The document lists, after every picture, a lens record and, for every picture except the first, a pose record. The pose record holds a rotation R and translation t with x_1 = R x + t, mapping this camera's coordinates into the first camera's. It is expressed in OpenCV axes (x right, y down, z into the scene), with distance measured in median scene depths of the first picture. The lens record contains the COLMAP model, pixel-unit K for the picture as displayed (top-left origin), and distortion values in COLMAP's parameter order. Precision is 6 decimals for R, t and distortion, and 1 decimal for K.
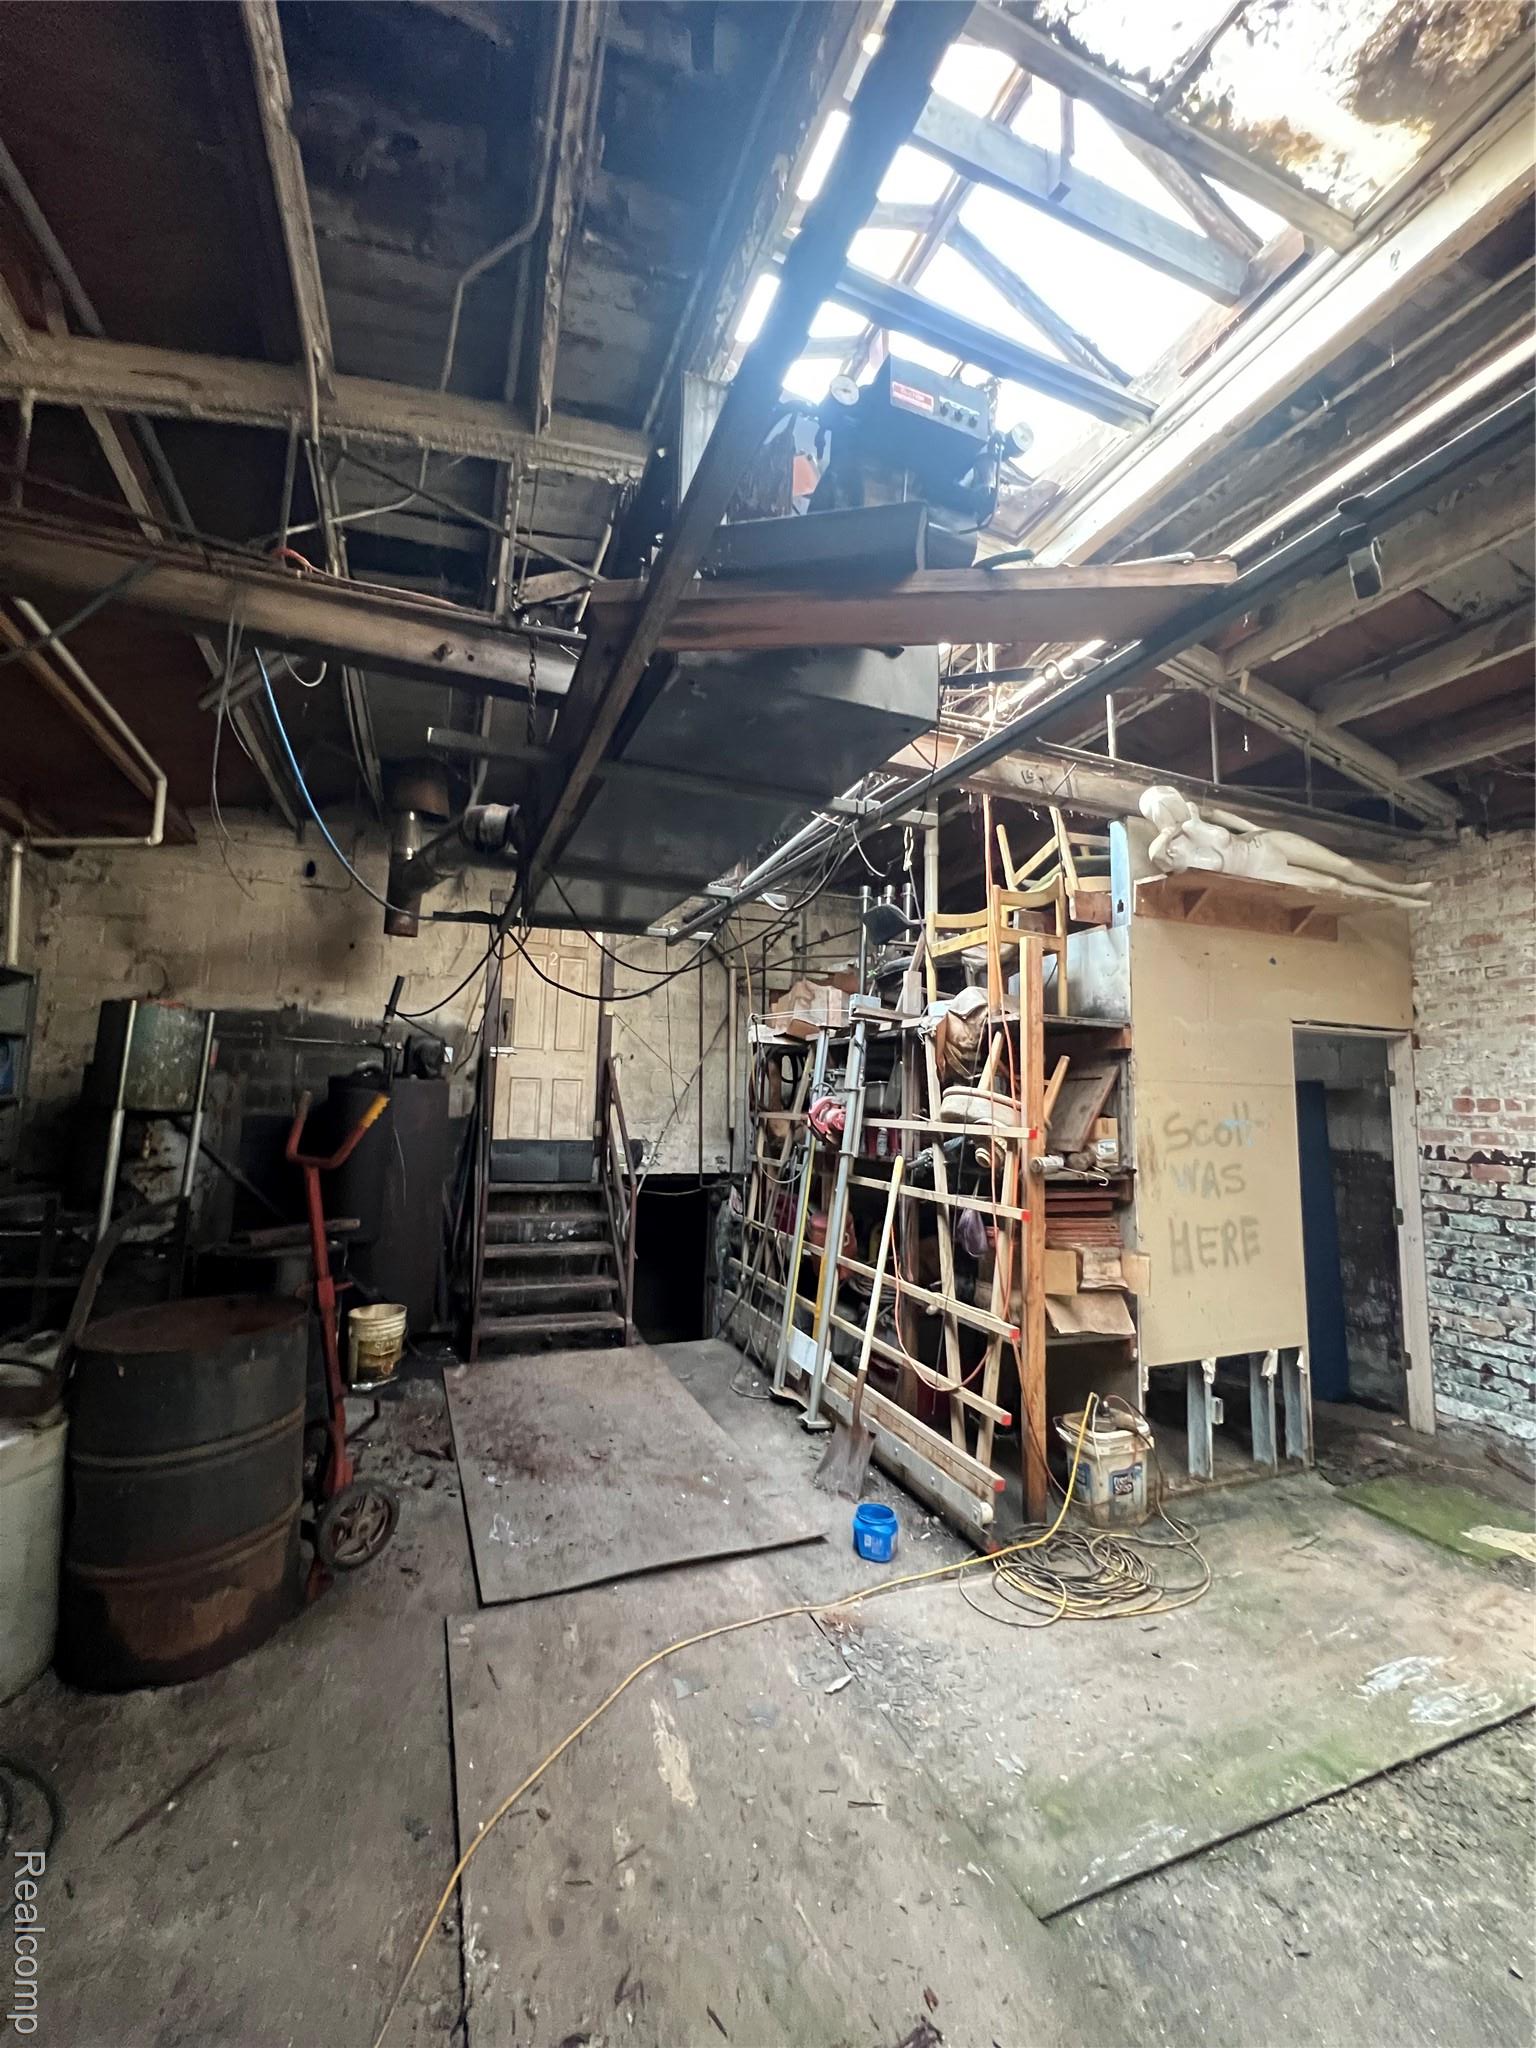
lens RADIAL K [[821.6, 0, 765.1], [0, 821.6, 1018.2], [0, 0, 1]] dist [-0.011426, 0.003109]
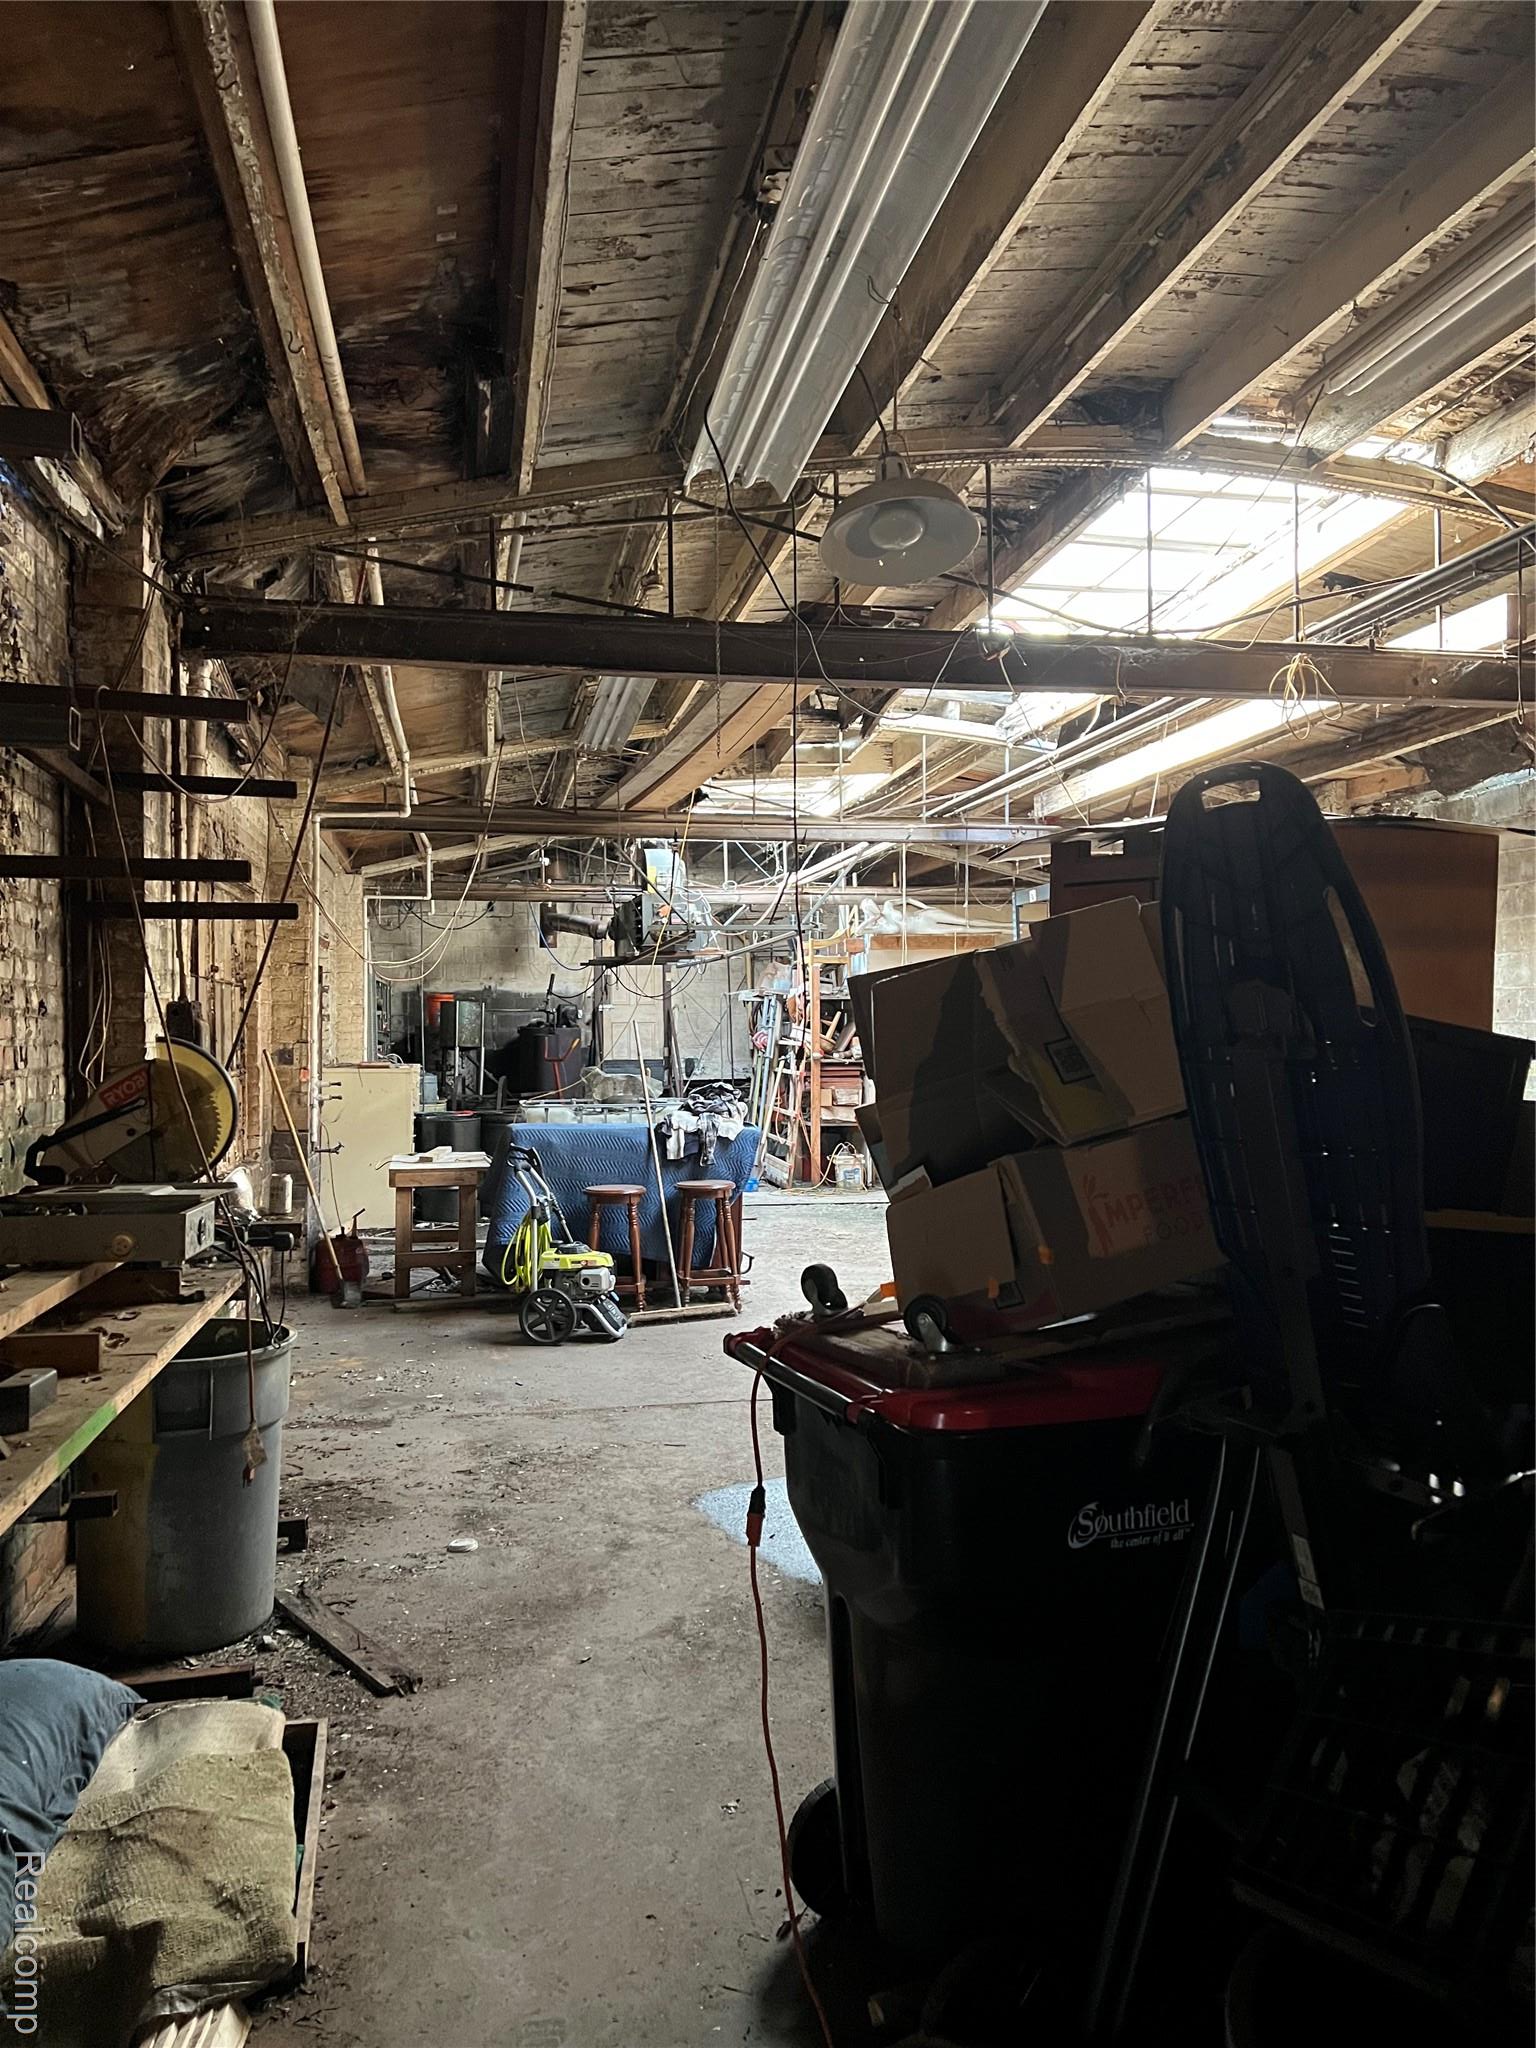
lens RADIAL K [[1539.1, 0, 769.9], [0, 1539.1, 1026.4], [0, 0, 1]] dist [0.066374, -0.084576]
pose [[0.983006, -0.032731, -0.180630, 0.616137], [0.051321, 0.993741, 0.099226, -0.231731], [0.176251, -0.106810, 0.978533, -2.164671]]
